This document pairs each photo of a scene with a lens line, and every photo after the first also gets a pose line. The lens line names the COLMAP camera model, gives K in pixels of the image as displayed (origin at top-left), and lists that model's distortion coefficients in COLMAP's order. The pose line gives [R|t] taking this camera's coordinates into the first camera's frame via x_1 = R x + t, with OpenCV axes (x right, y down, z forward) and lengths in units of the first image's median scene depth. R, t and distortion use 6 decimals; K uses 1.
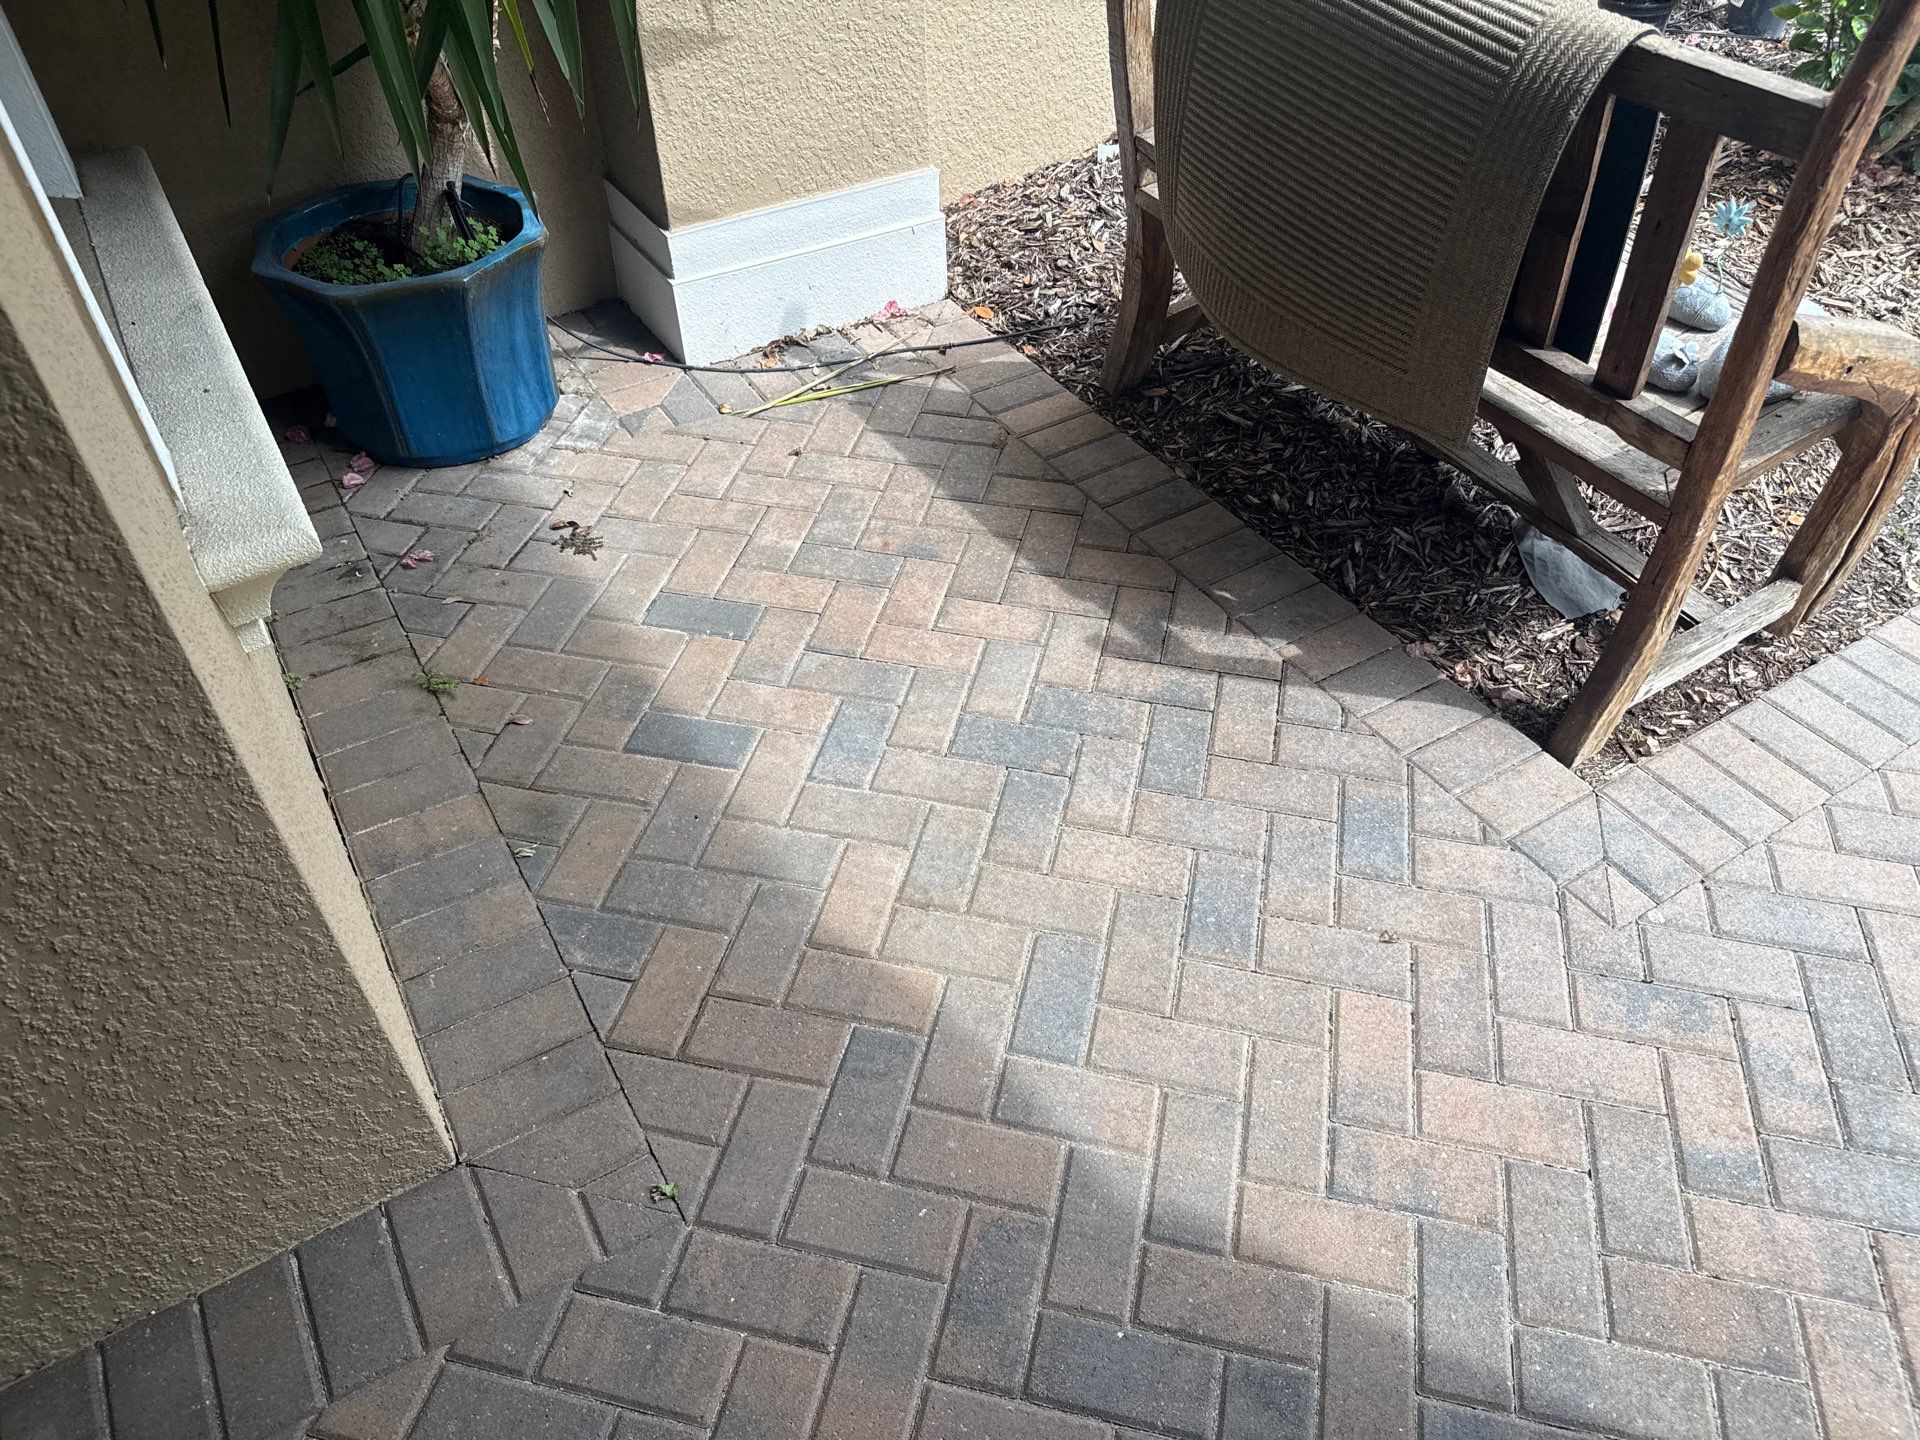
lens RADIAL K [[1341.1, 0, 960.0], [0, 1341.1, 720.0], [0, 0, 1]] dist [0.056793, -0.086359]
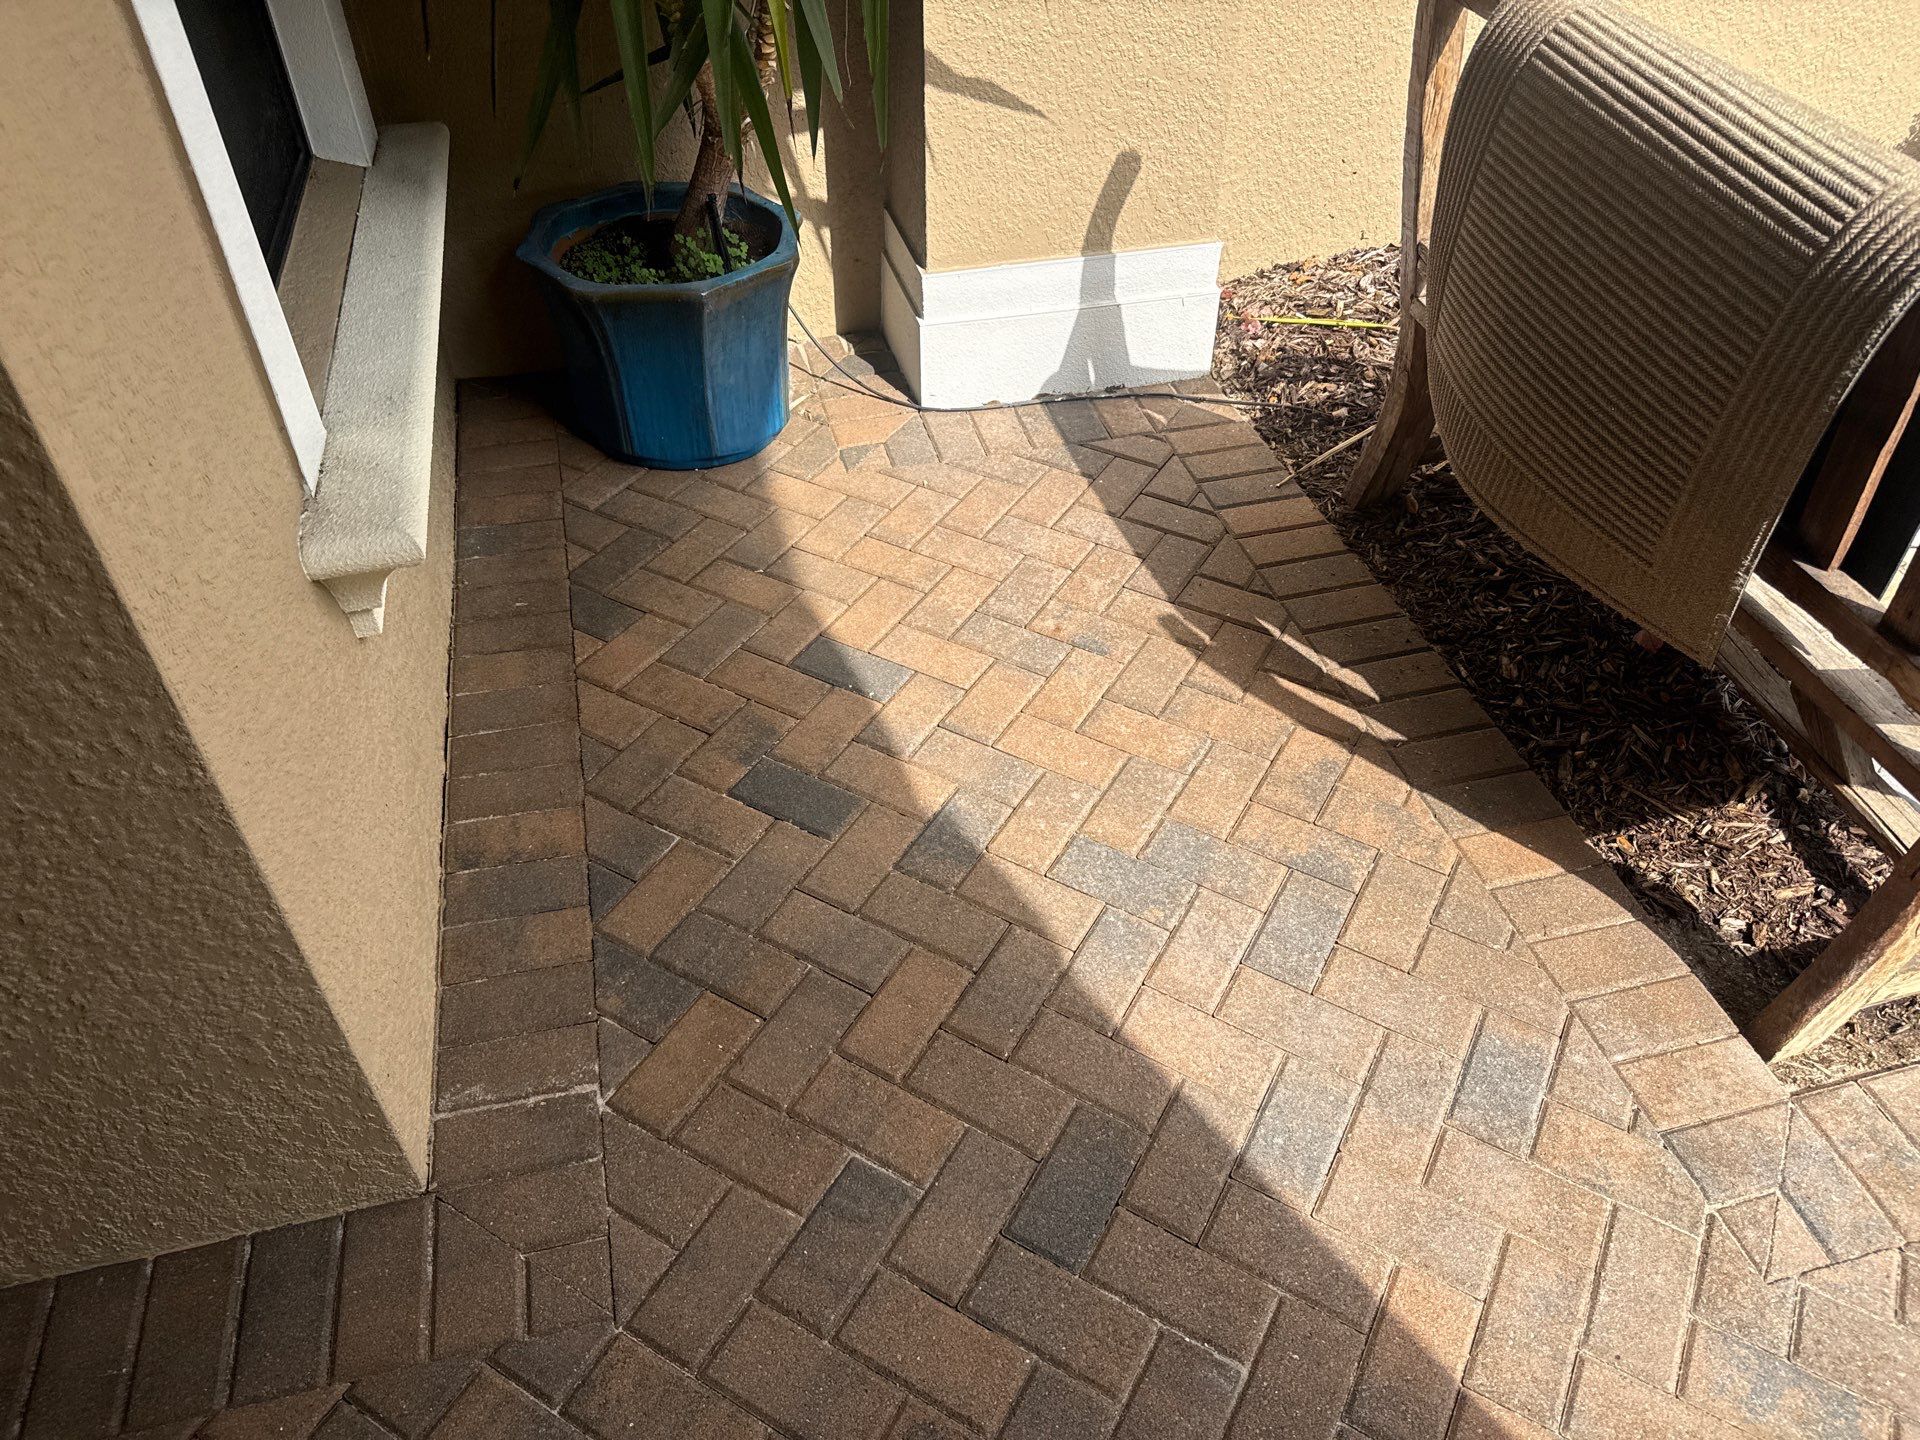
lens RADIAL K [[1339.4, 0, 968.5], [0, 1339.4, 722.6], [0, 0, 1]] dist [0.021836, -0.037843]
pose [[0.957826, 0.205630, -0.200714, 0.121421], [-0.208029, 0.978078, 0.009301, -0.088916], [0.198227, 0.032846, 0.979606, 0.102635]]
